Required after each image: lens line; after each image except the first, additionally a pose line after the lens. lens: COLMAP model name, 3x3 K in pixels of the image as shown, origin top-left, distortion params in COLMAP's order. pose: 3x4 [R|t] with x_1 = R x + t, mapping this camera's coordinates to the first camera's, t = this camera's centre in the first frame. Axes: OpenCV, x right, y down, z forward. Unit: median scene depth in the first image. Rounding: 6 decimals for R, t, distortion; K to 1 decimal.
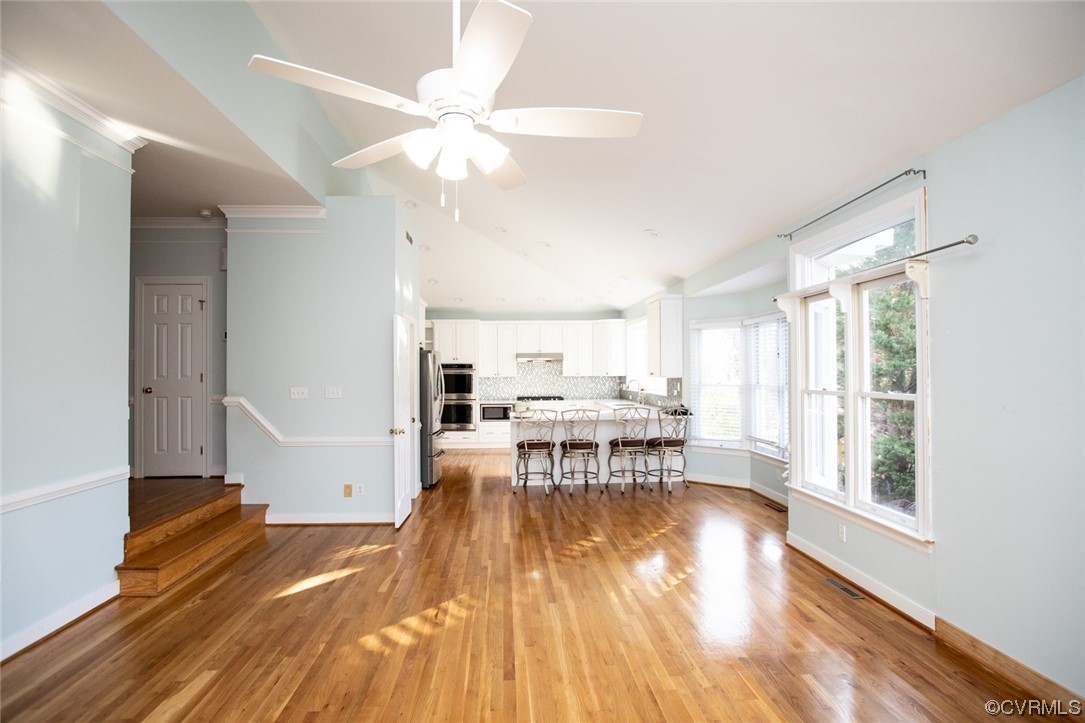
lens RADIAL K [[523.8, 0, 534.7], [0, 523.8, 368.2], [0, 0, 1]] dist [-0.001002, -0.000171]
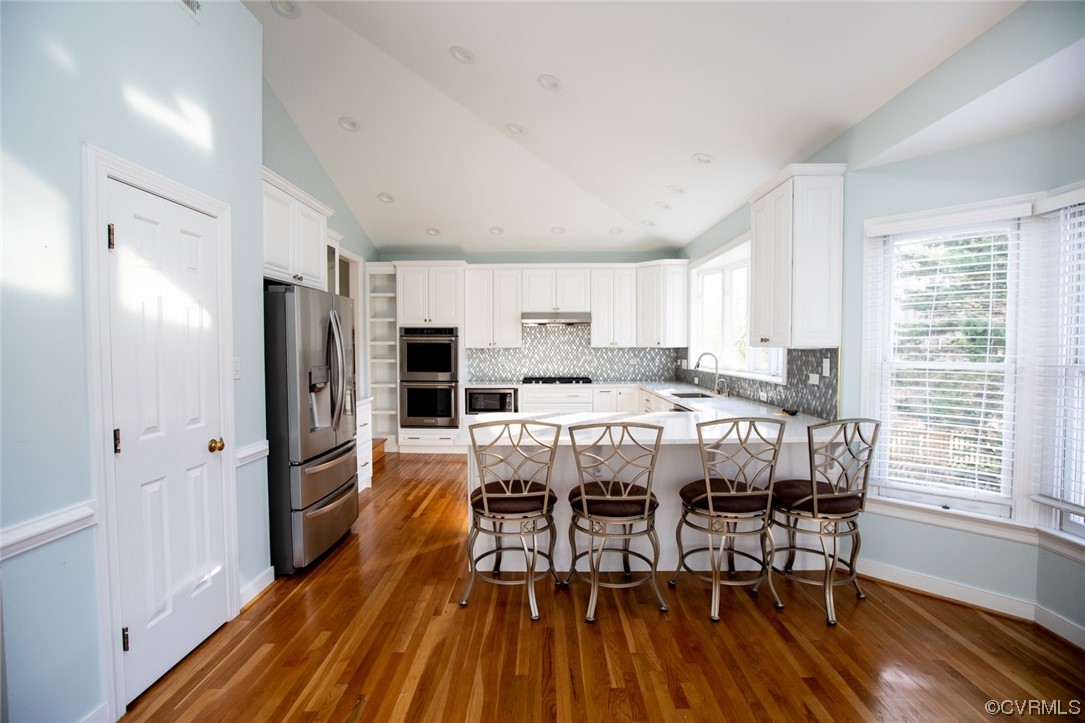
lens RADIAL K [[496.8, 0, 542.5], [0, 496.8, 361.5], [0, 0, 1]] dist [-0.033655, 0.000697]
pose [[0.997968, 0.007419, -0.063289, 0.034262], [-0.005033, 0.999274, 0.037772, 0.010659], [0.063523, -0.037377, 0.997280, 0.386756]]
